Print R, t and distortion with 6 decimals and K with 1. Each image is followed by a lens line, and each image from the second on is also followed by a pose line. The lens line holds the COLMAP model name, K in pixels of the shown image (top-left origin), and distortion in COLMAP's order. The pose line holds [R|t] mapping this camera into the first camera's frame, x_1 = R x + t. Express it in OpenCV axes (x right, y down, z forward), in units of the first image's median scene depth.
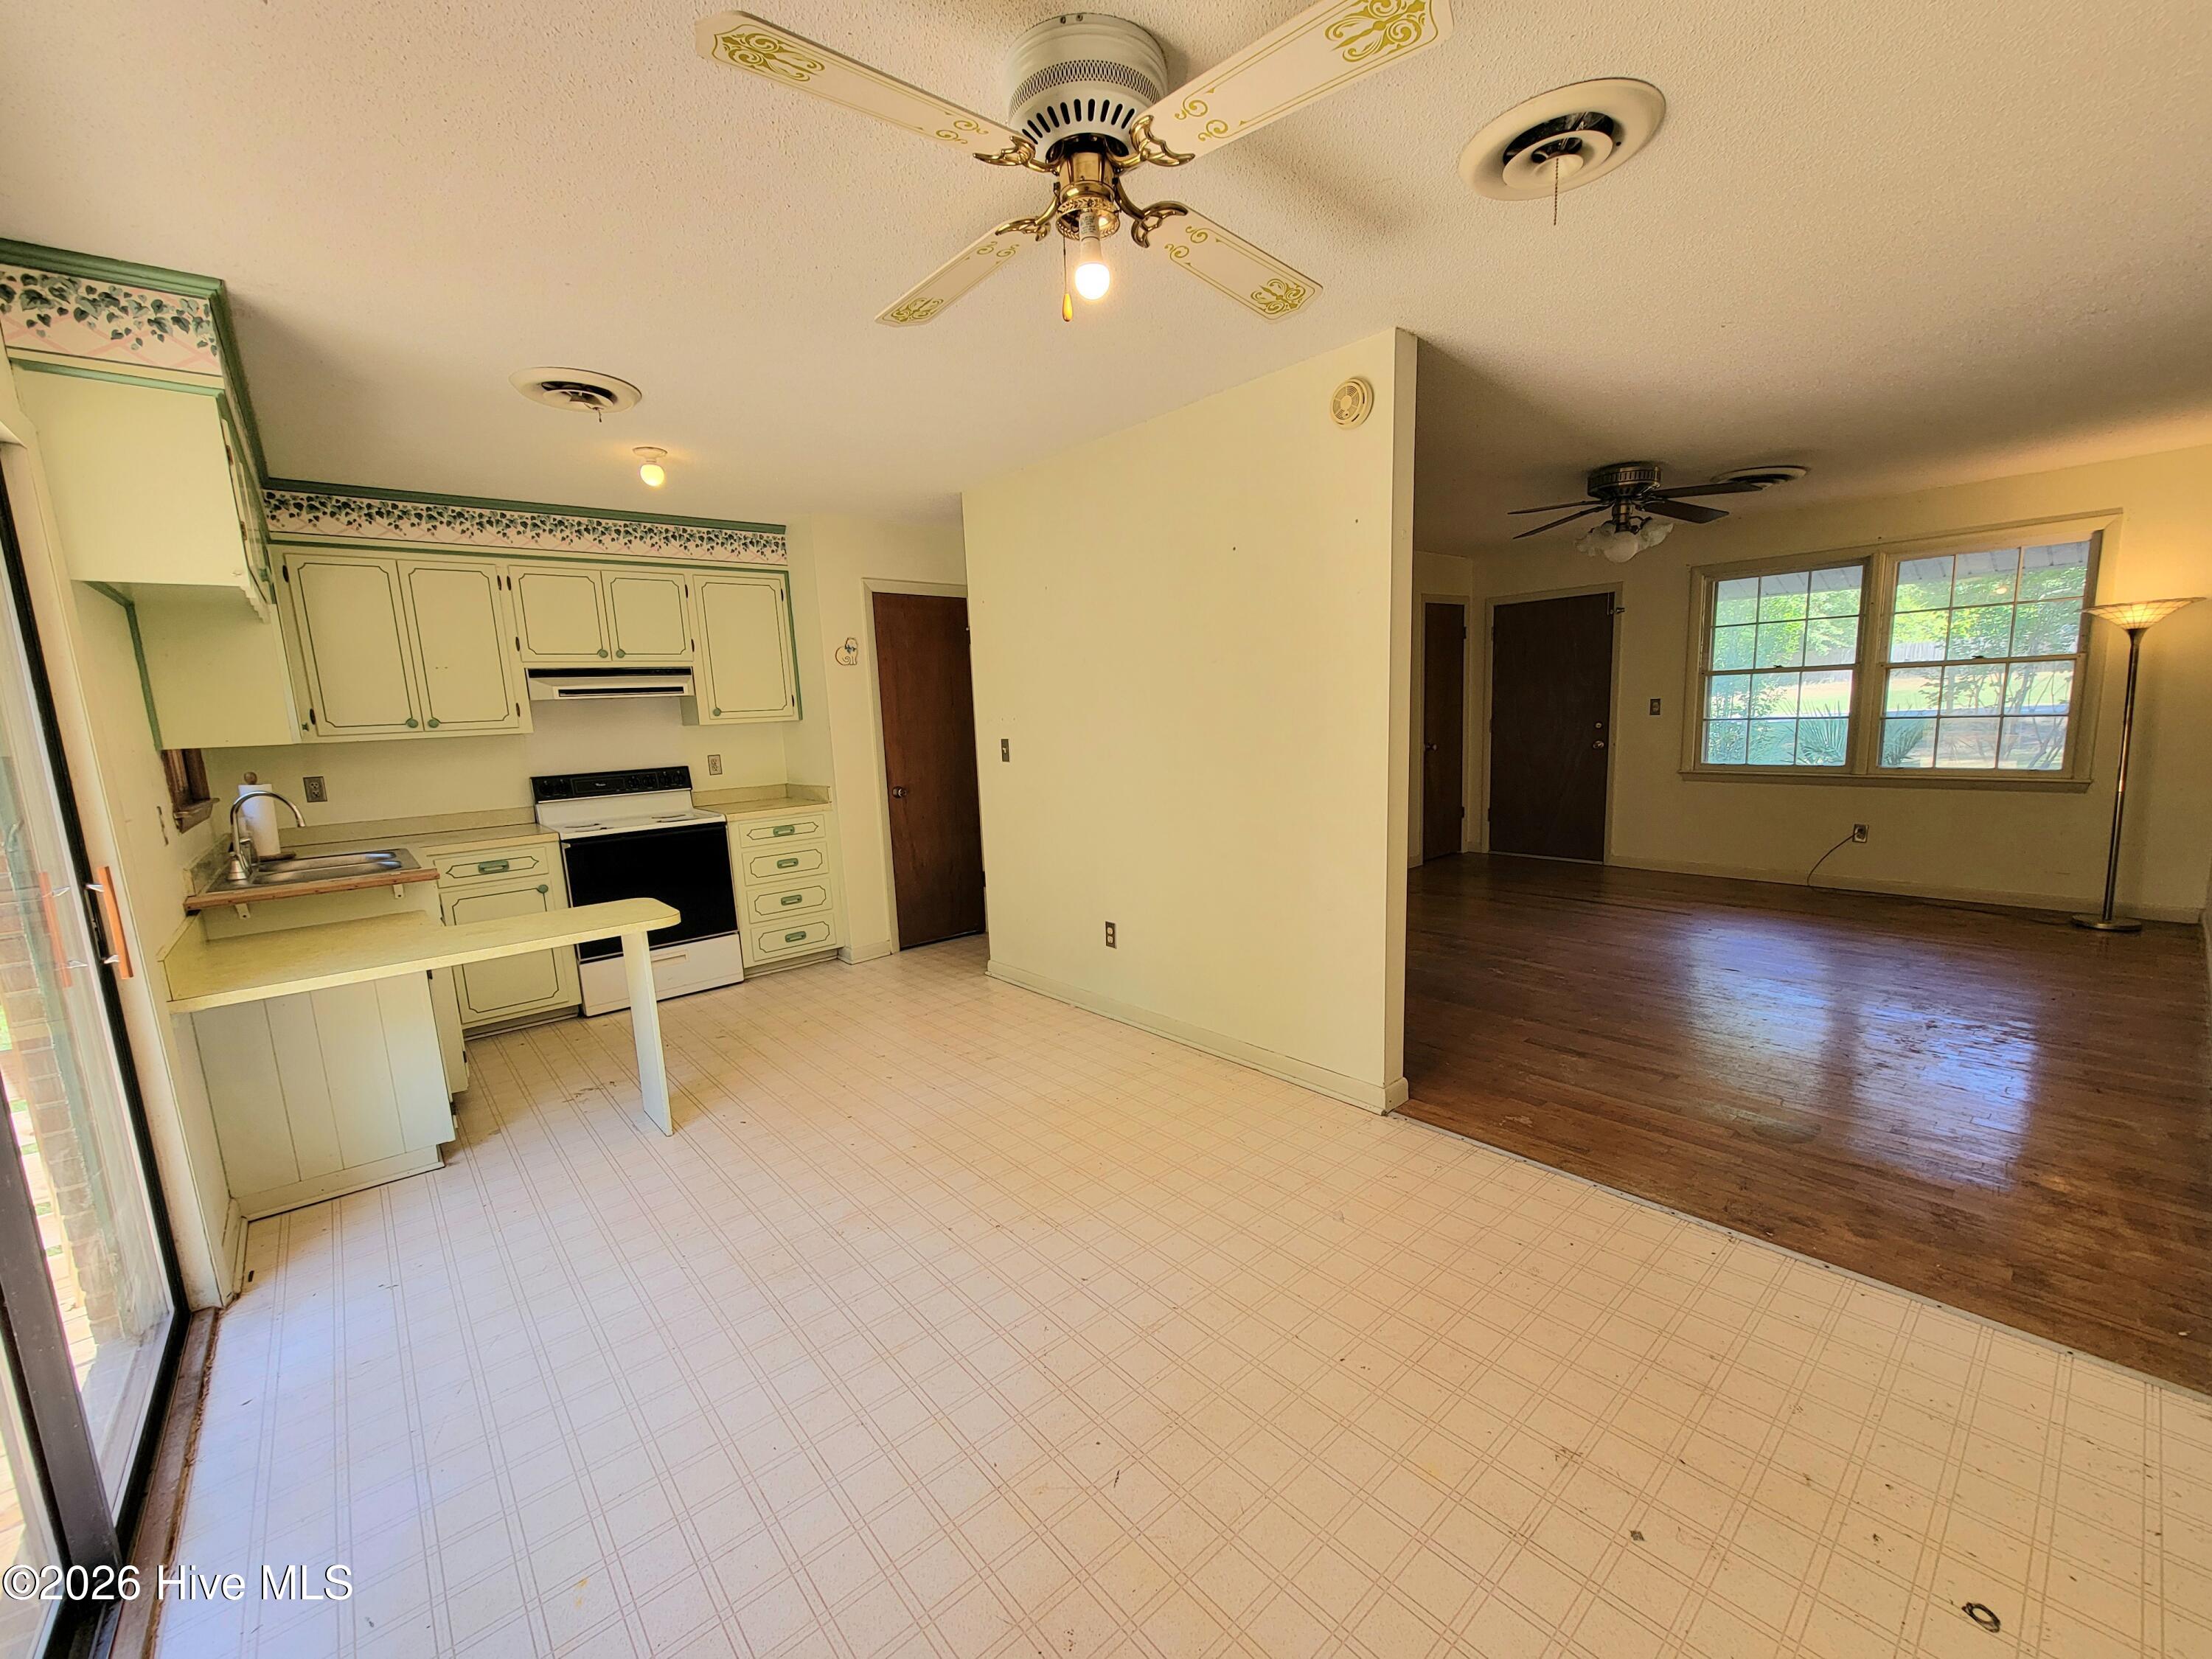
lens RADIAL K [[902.3, 0, 1108.2], [0, 902.3, 844.3], [0, 0, 1]] dist [-0.013567, 0.004966]
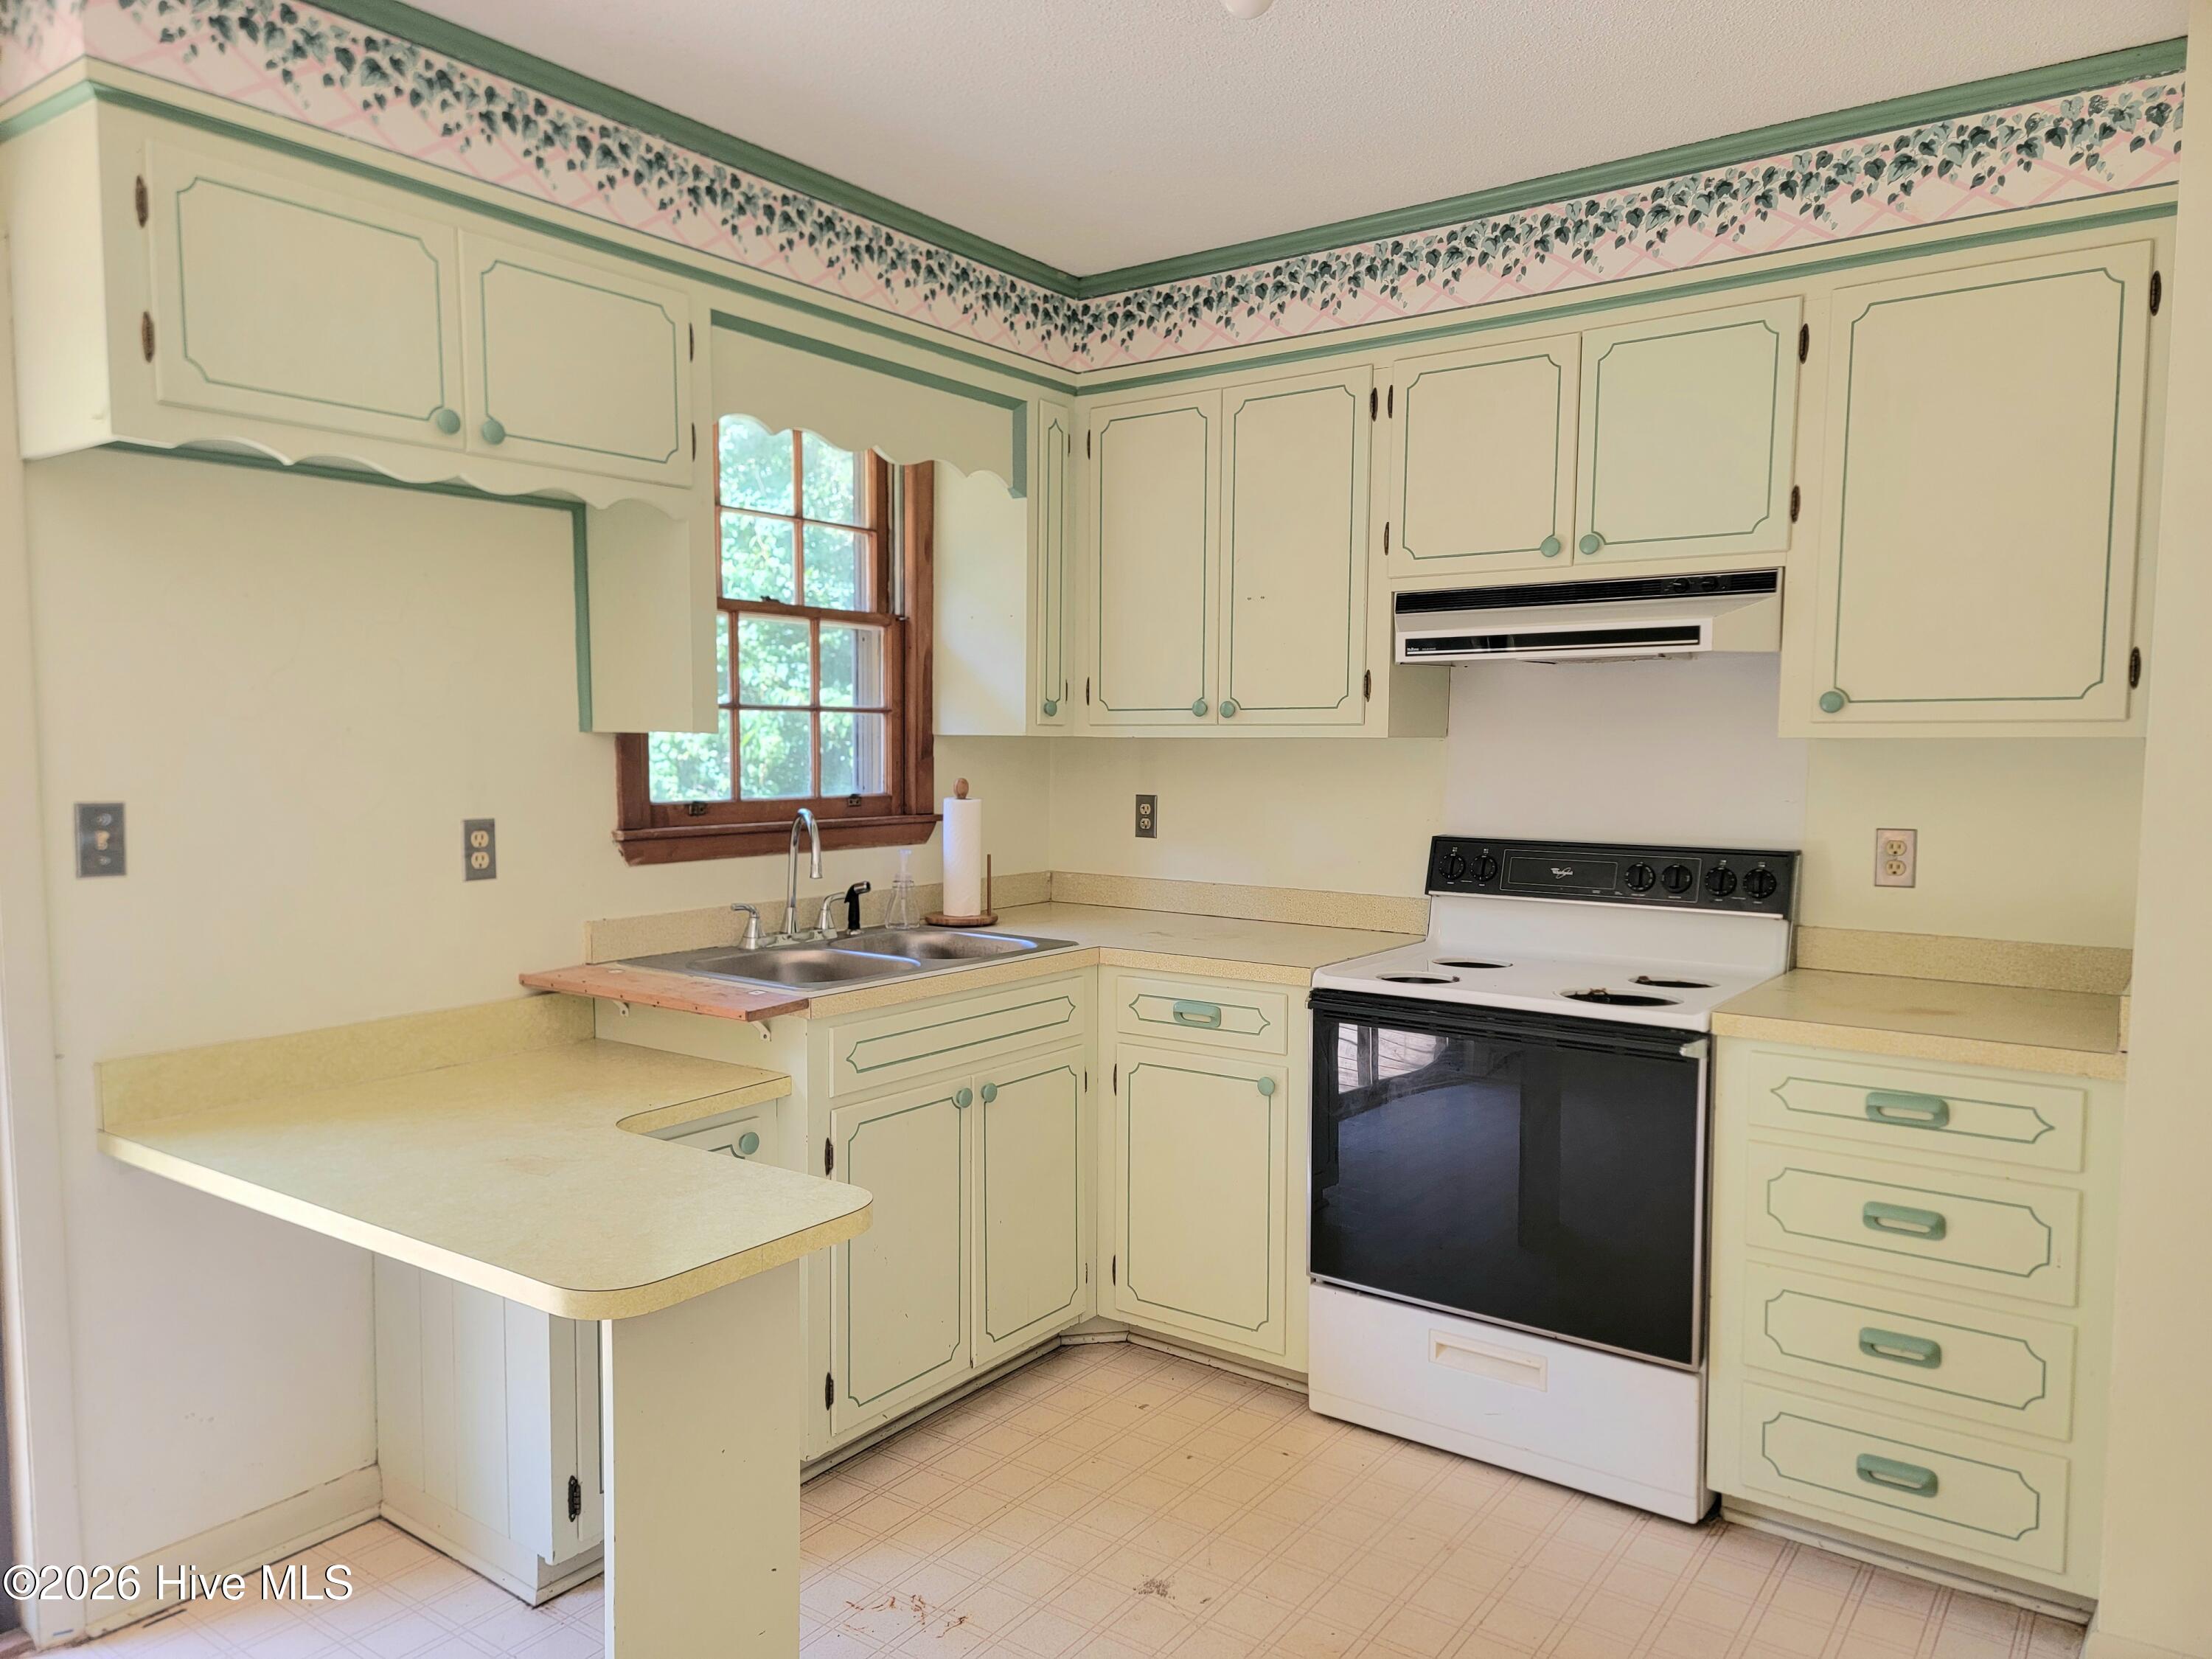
lens RADIAL K [[1467.2, 0, 1110.0], [0, 1467.2, 854.7], [0, 0, 1]] dist [0.063115, -0.072954]
pose [[0.220625, 0.125078, -0.967306, 0.039920], [-0.157999, 0.983228, 0.091100, -0.109161], [0.962476, 0.132735, 0.236687, 0.686988]]
